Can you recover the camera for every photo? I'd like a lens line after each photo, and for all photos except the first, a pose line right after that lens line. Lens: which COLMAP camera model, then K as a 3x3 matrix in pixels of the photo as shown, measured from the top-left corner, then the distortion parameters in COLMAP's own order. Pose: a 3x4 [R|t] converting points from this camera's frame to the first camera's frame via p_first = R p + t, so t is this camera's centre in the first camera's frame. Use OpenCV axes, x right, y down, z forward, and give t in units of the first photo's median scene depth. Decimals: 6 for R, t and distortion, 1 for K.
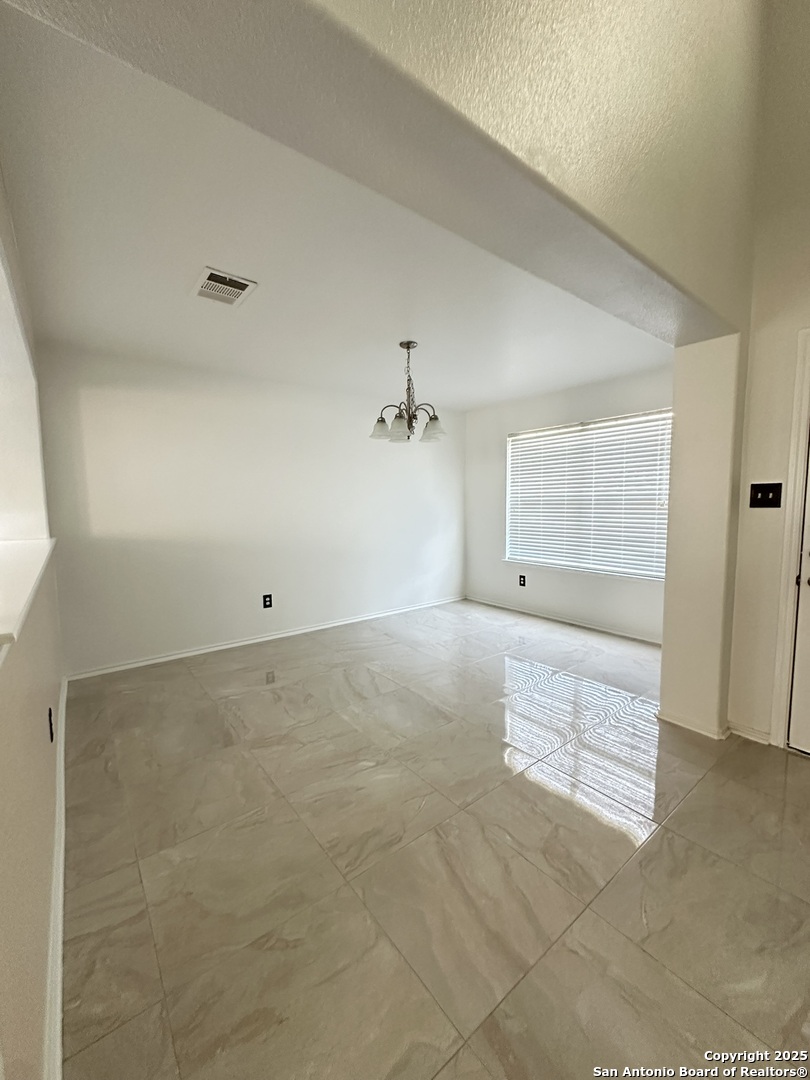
lens RADIAL K [[429.5, 0, 400.1], [0, 429.5, 535.8], [0, 0, 1]] dist [0.002150, 0.000287]
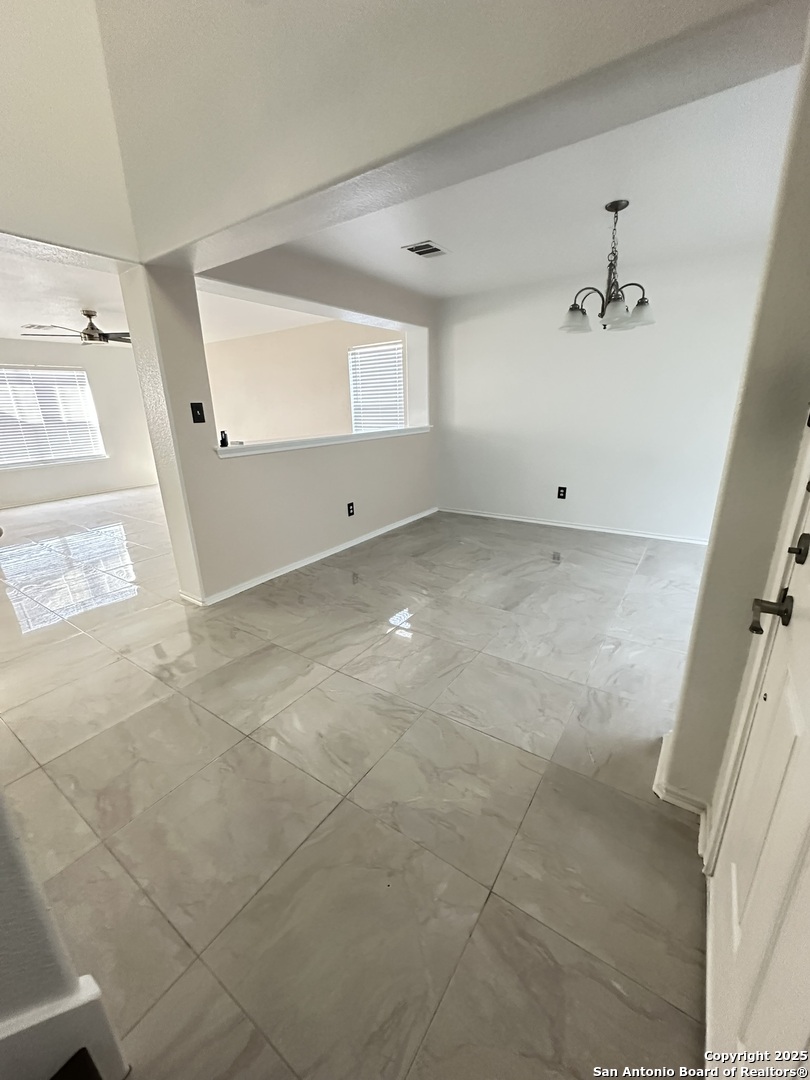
lens RADIAL K [[429.5, 0, 399.8], [0, 429.5, 539.2], [0, 0, 1]] dist [0.002150, 0.000287]
pose [[0.296886, 0.284165, -0.911652, 0.877104], [-0.054378, 0.958178, 0.280959, -0.032259], [0.953363, -0.033839, 0.299922, 0.366962]]
